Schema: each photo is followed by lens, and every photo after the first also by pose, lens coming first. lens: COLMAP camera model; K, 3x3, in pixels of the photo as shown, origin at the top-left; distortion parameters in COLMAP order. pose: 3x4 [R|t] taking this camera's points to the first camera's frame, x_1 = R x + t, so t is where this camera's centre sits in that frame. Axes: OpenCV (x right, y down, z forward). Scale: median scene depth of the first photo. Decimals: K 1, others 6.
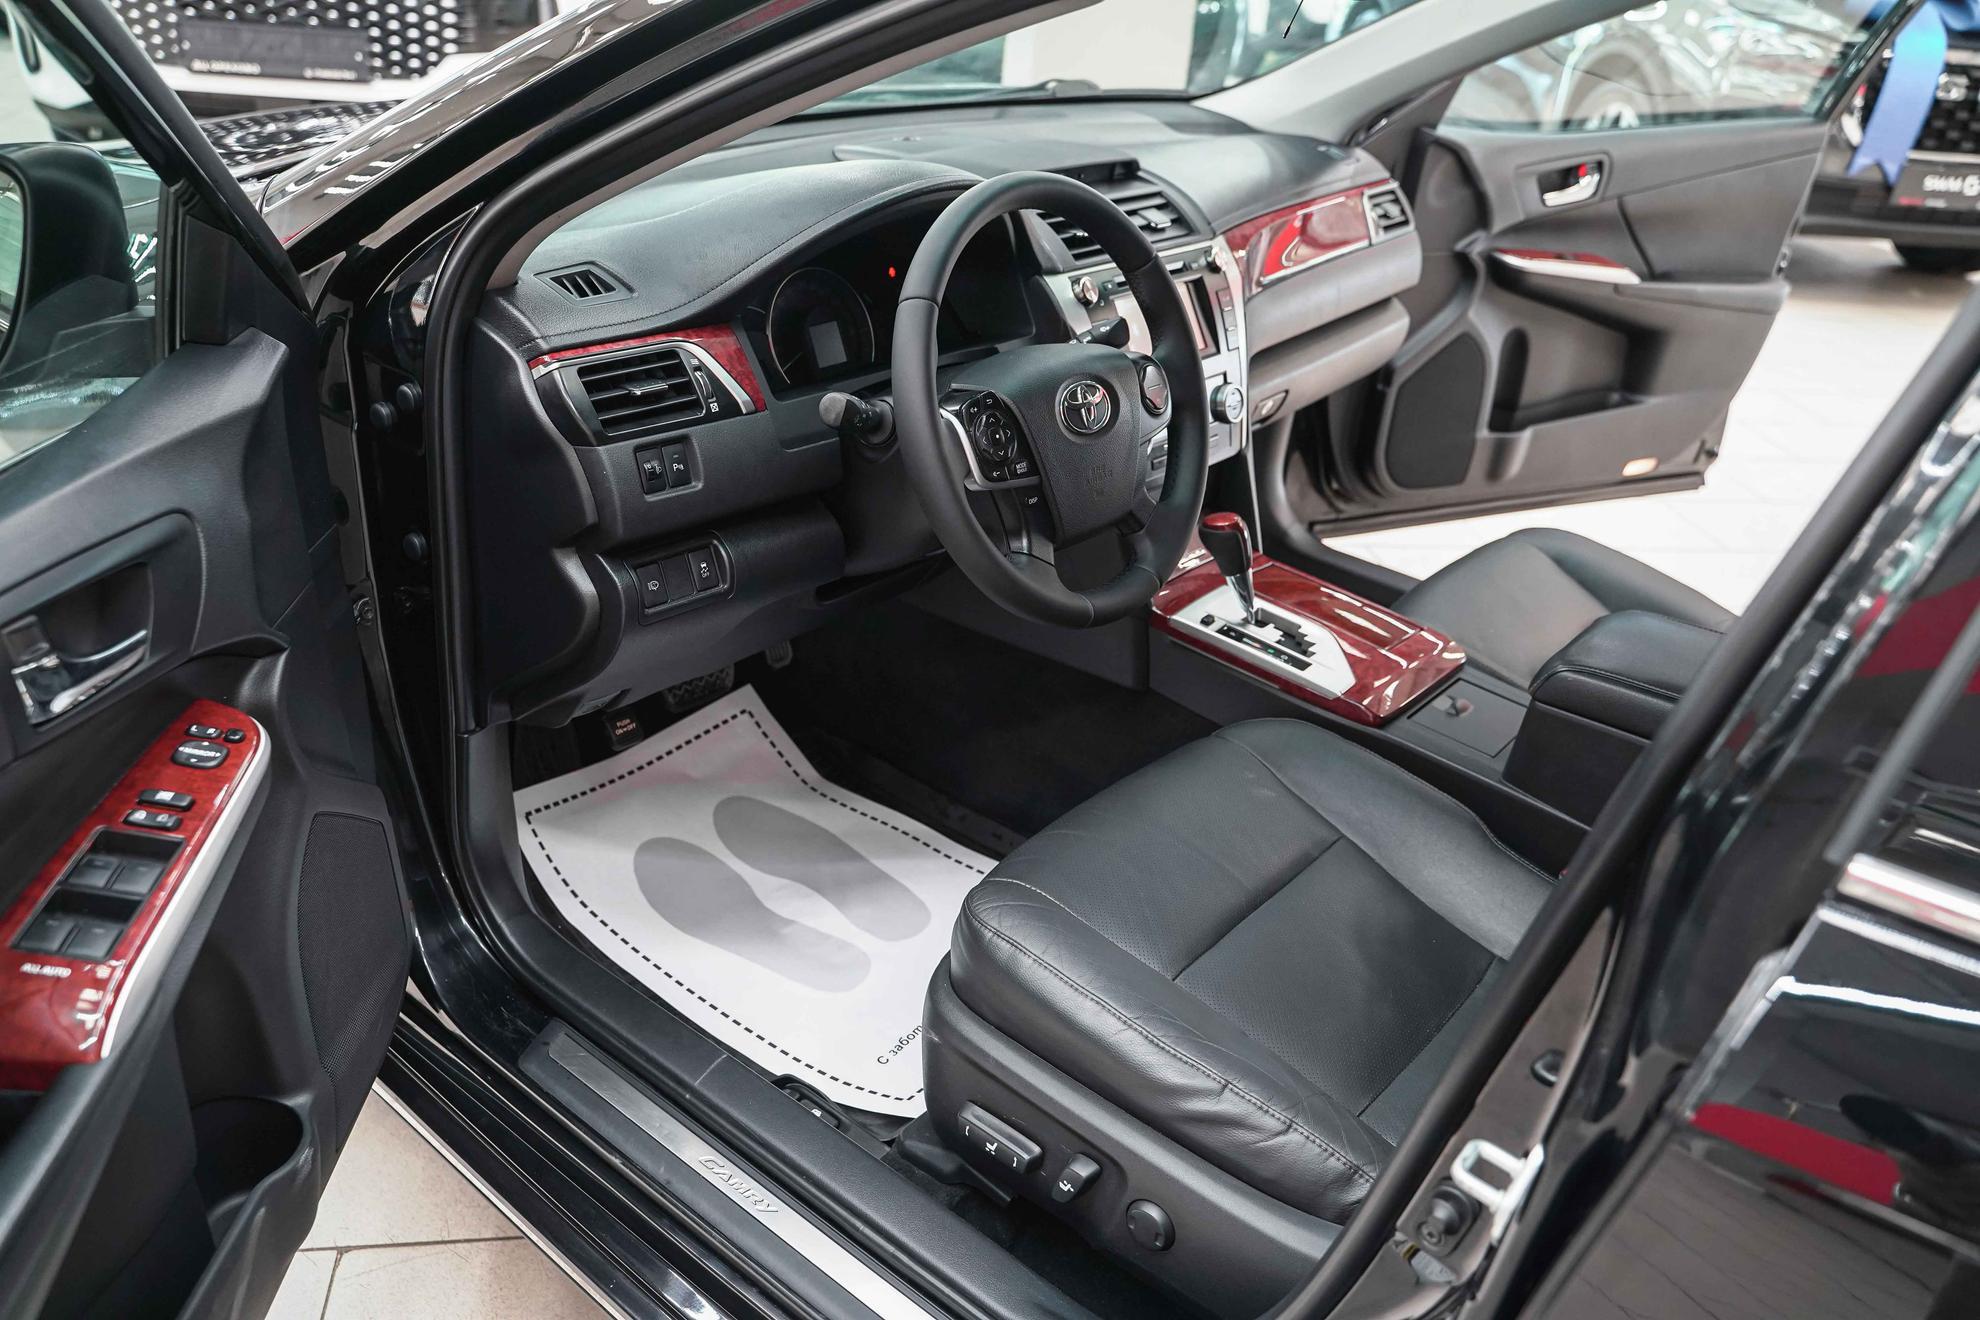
lens RADIAL K [[1567.1, 0, 990.0], [0, 1567.1, 660.0], [0, 0, 1]] dist [-0.015243, 0.009546]
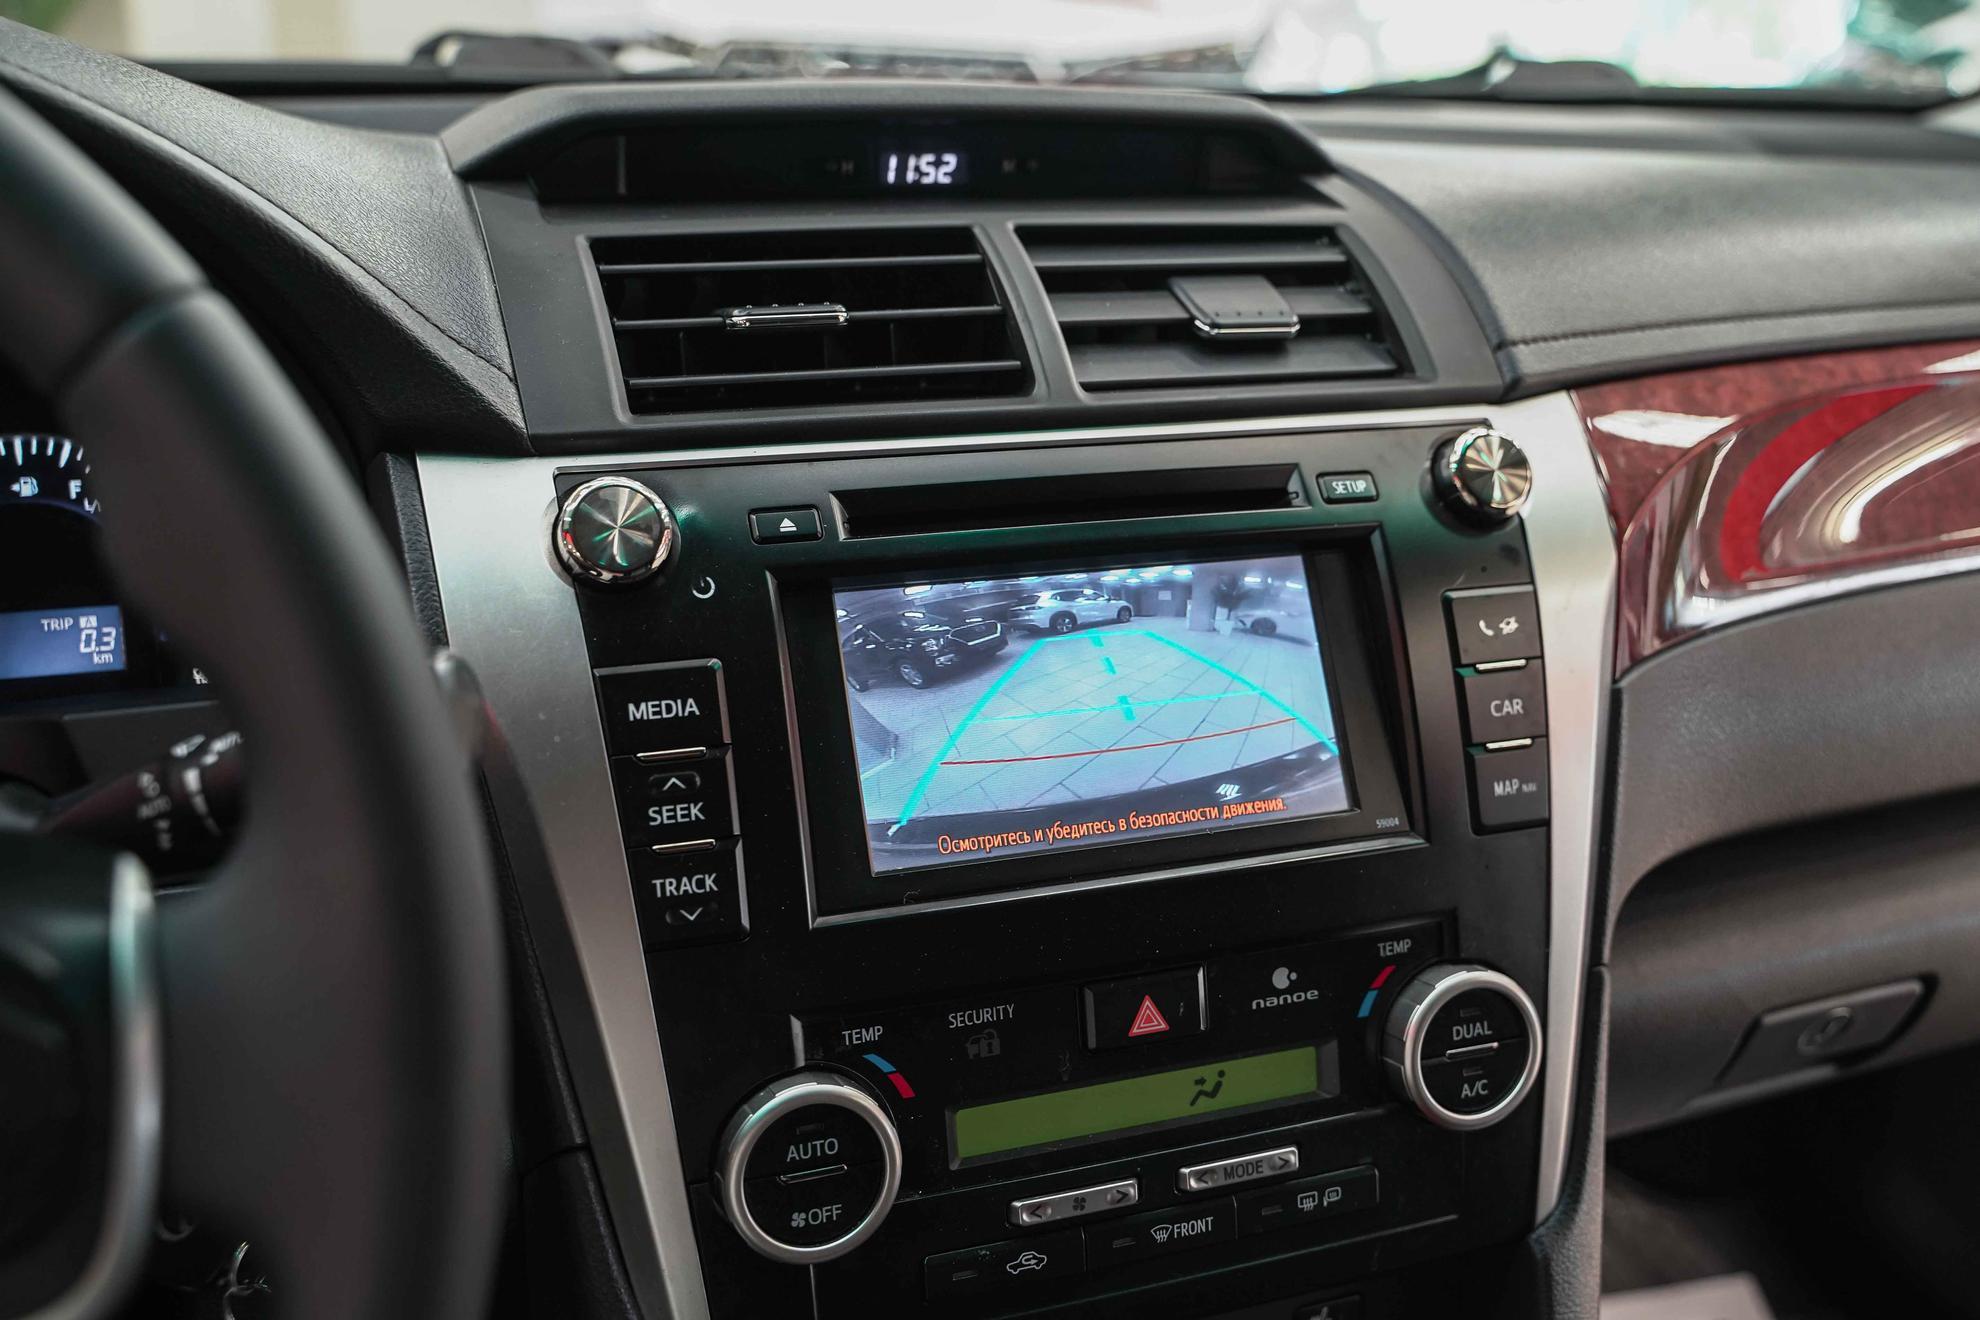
lens RADIAL K [[1899.9, 0, 990.0], [0, 1899.9, 660.0], [0, 0, 1]] dist [0.000165, -0.007193]
pose [[0.862365, 0.103928, -0.495506, 0.246847], [-0.190879, 0.973222, -0.128075, -0.181852], [0.468927, 0.205029, 0.859110, 0.744329]]
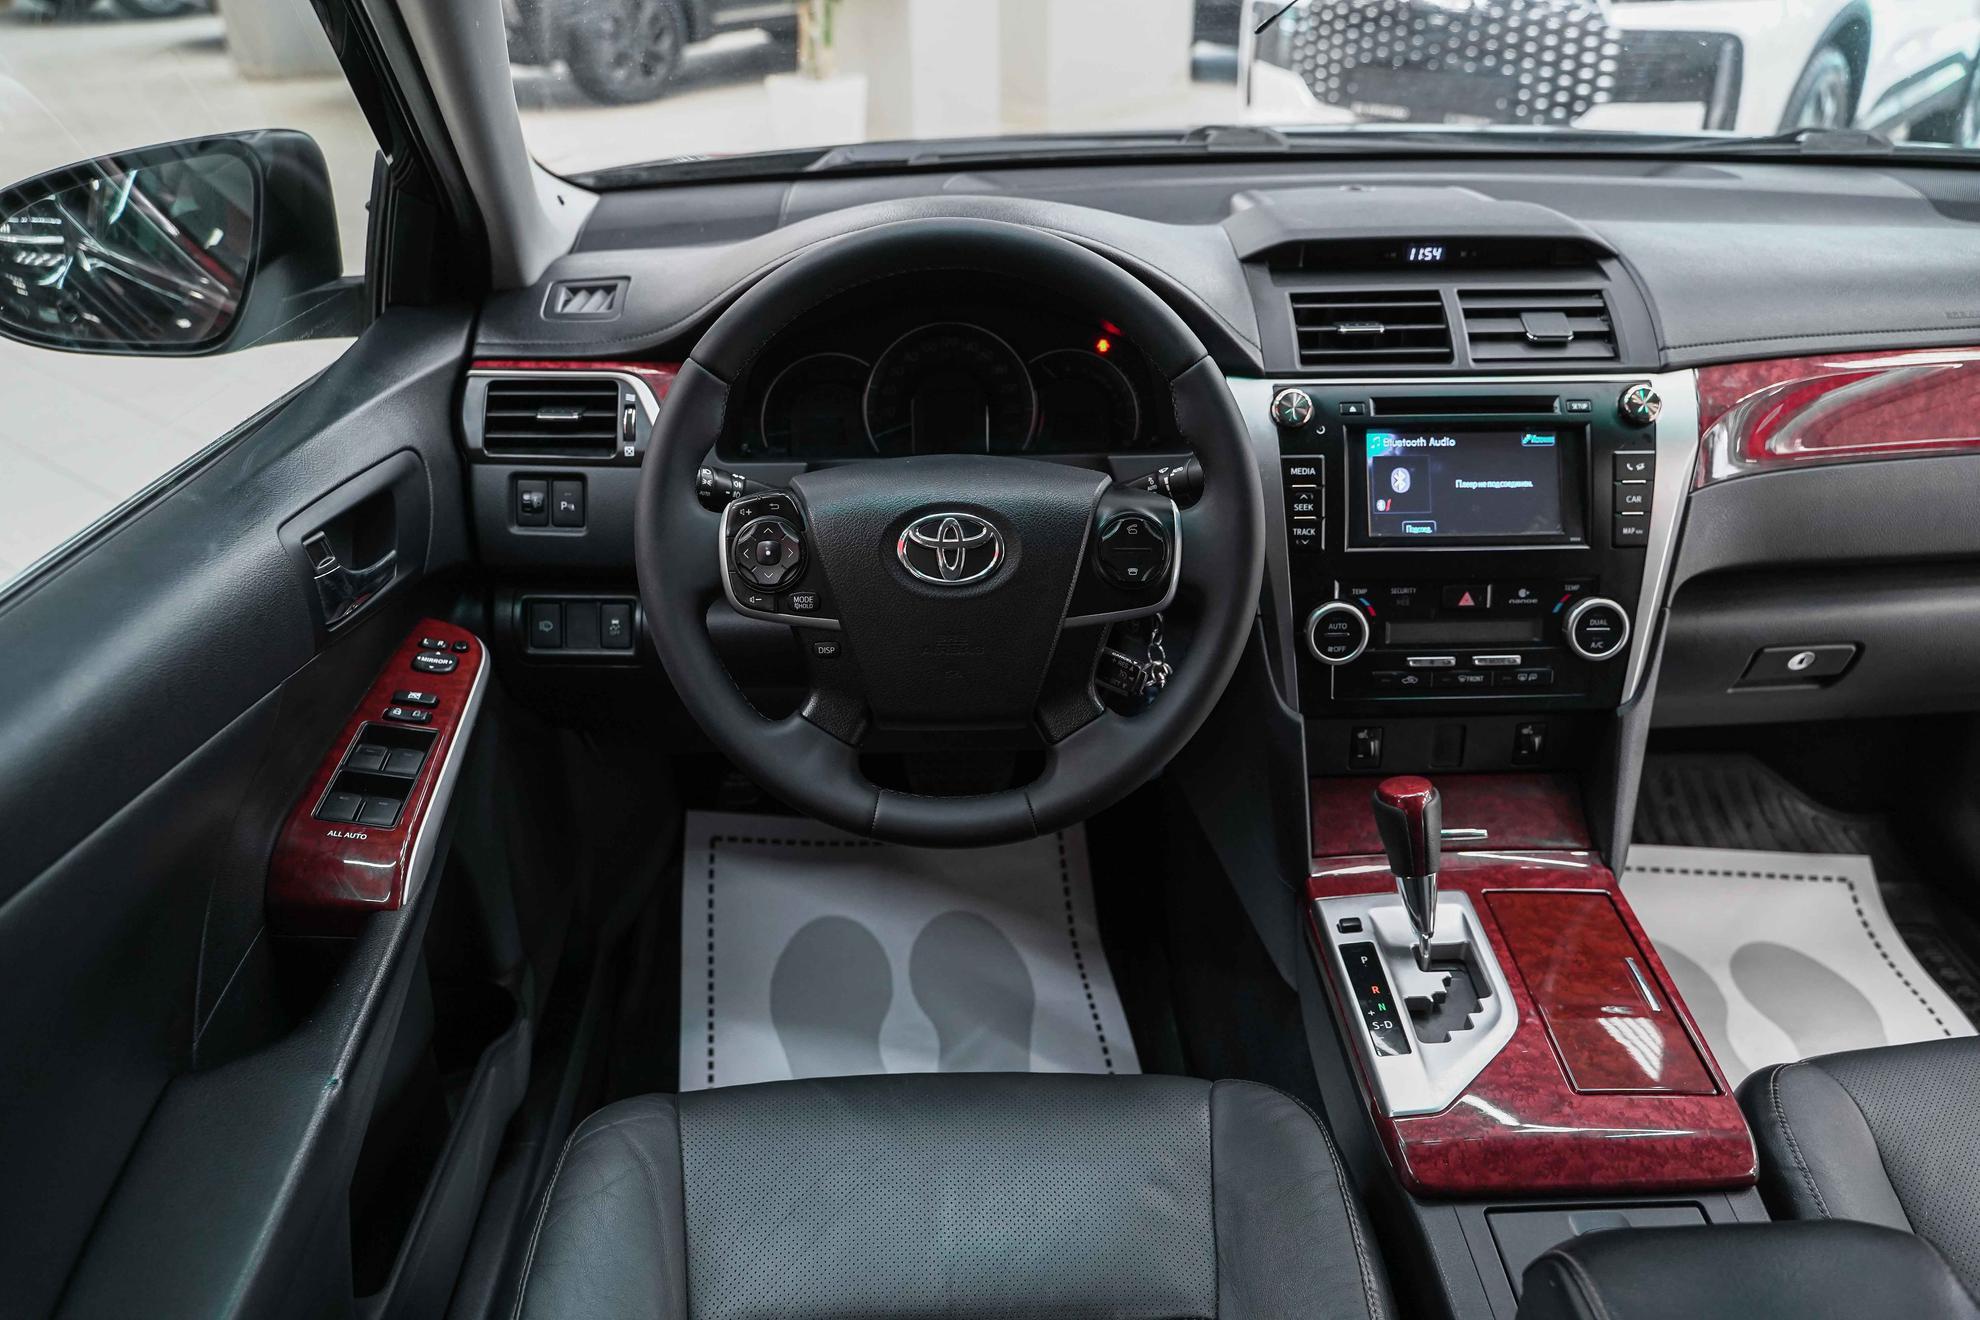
lens RADIAL K [[1567.1, 0, 990.0], [0, 1567.1, 660.0], [0, 0, 1]] dist [-0.015243, 0.009546]
pose [[0.652467, 0.270616, -0.707851, 0.475669], [-0.294745, 0.951142, 0.091945, -0.146855], [0.698149, 0.148645, 0.700352, 0.414005]]
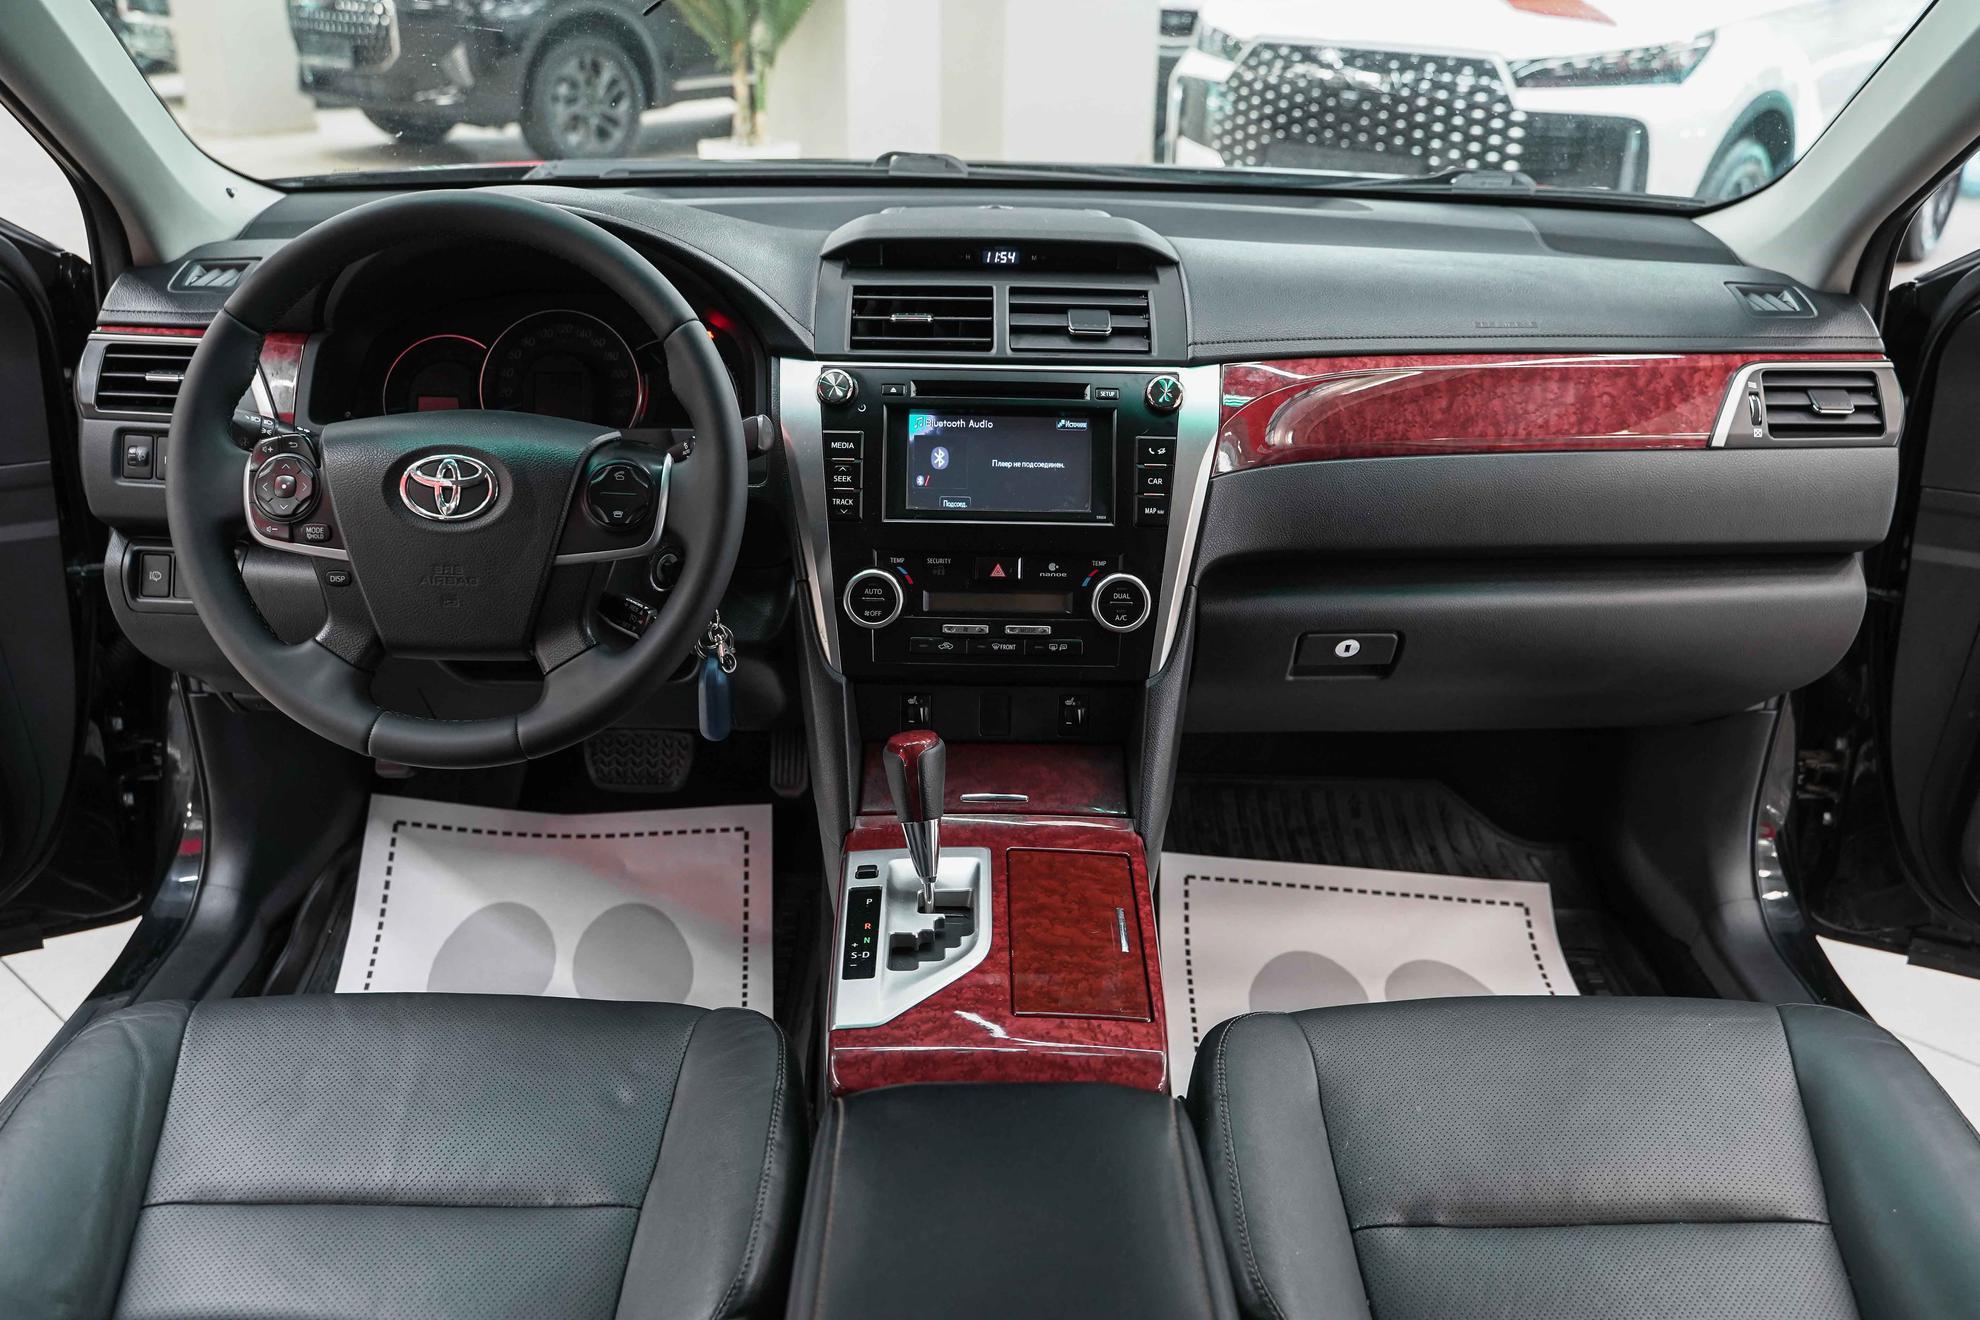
lens RADIAL K [[1652.3, 0, 990.0], [0, 1652.3, 660.0], [0, 0, 1]] dist [-0.010417, -0.006098]
pose [[0.641029, 0.244851, -0.727413, 0.682792], [-0.324770, 0.945252, 0.031975, -0.154667], [0.695418, 0.215745, 0.685454, 0.513562]]
